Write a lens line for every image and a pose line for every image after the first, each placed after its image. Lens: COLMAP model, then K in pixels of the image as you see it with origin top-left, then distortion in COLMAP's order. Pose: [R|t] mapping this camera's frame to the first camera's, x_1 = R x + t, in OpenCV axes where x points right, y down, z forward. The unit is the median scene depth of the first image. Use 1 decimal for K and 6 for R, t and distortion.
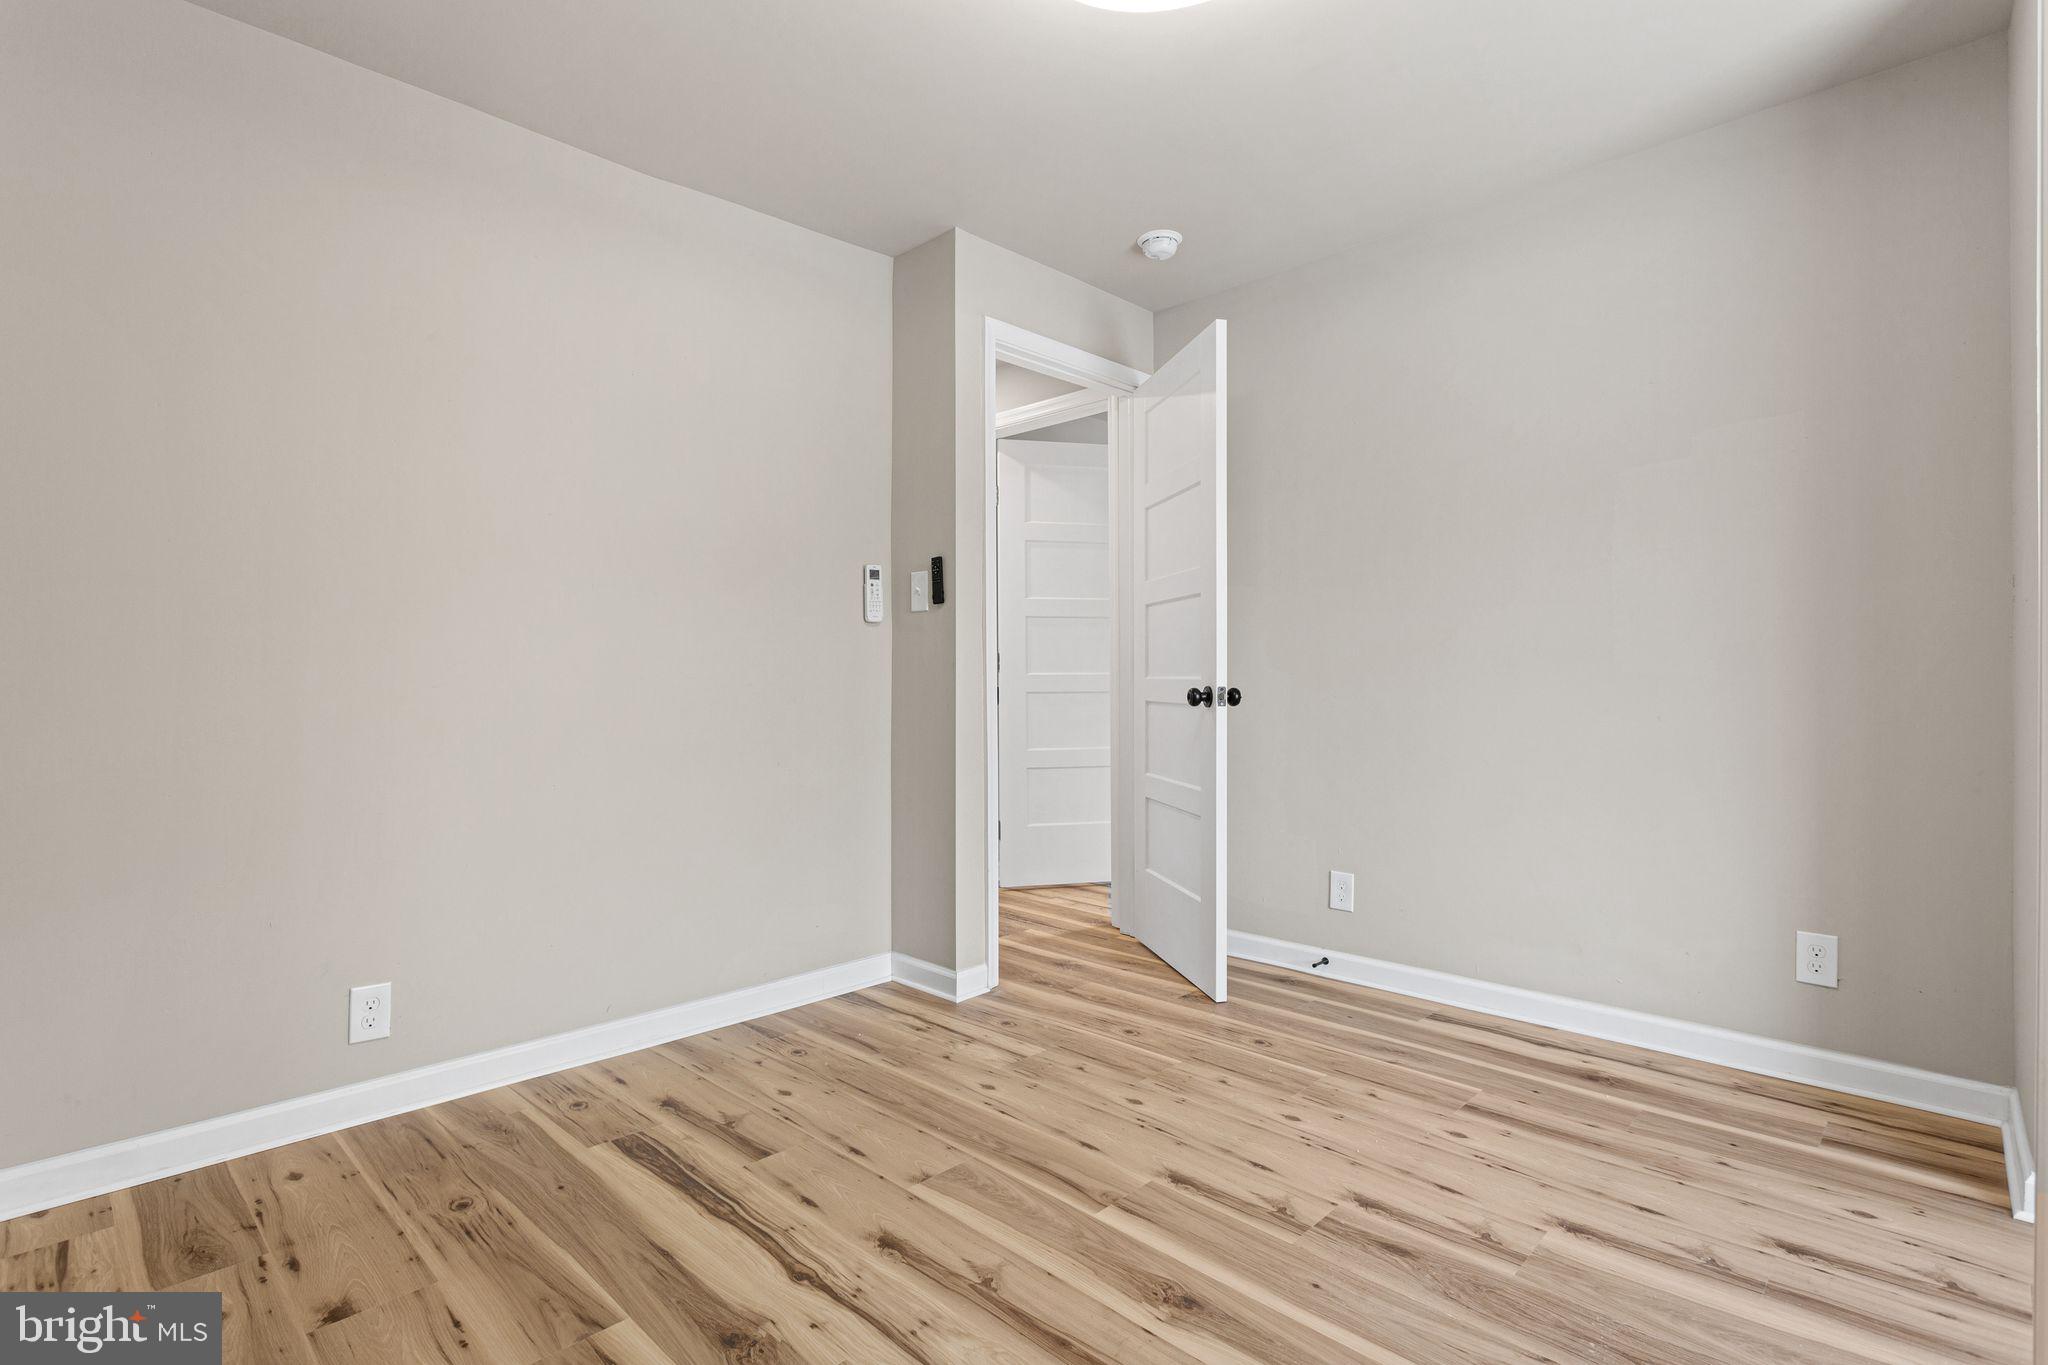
lens RADIAL K [[965.9, 0, 1023.7], [0, 965.9, 678.9], [0, 0, 1]] dist [0.002705, 0.000566]
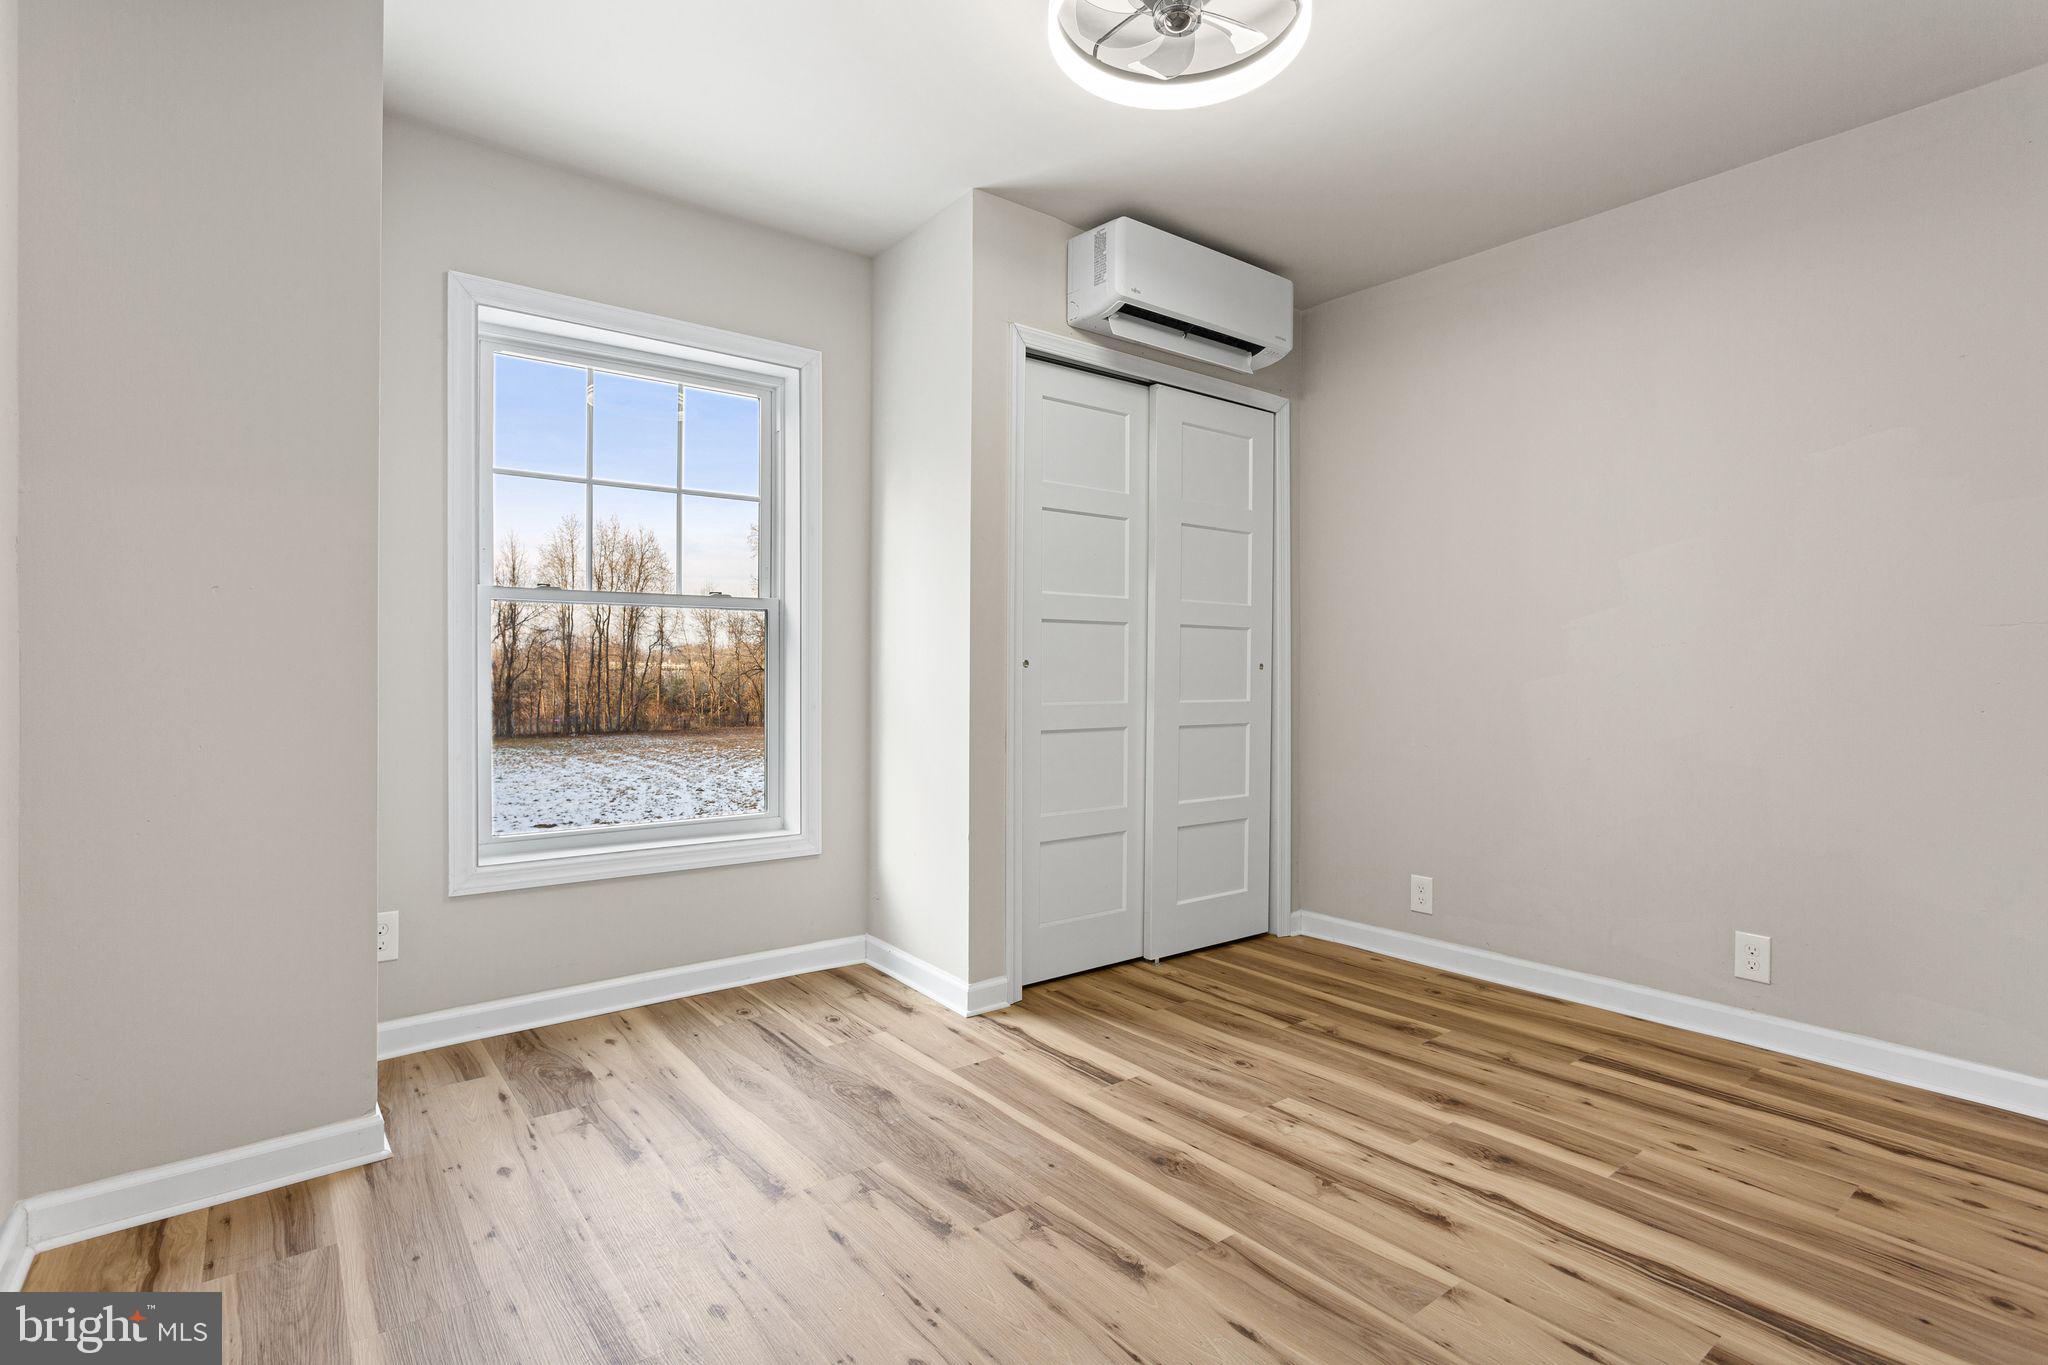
lens RADIAL K [[965.9, 0, 1022.8], [0, 965.9, 678.5], [0, 0, 1]] dist [0.002705, 0.000566]
pose [[-0.990583, -0.003807, 0.136859, 0.151551], [-0.003018, 0.999978, 0.005977, -0.001772], [-0.136879, 0.005508, -0.990572, 1.965009]]
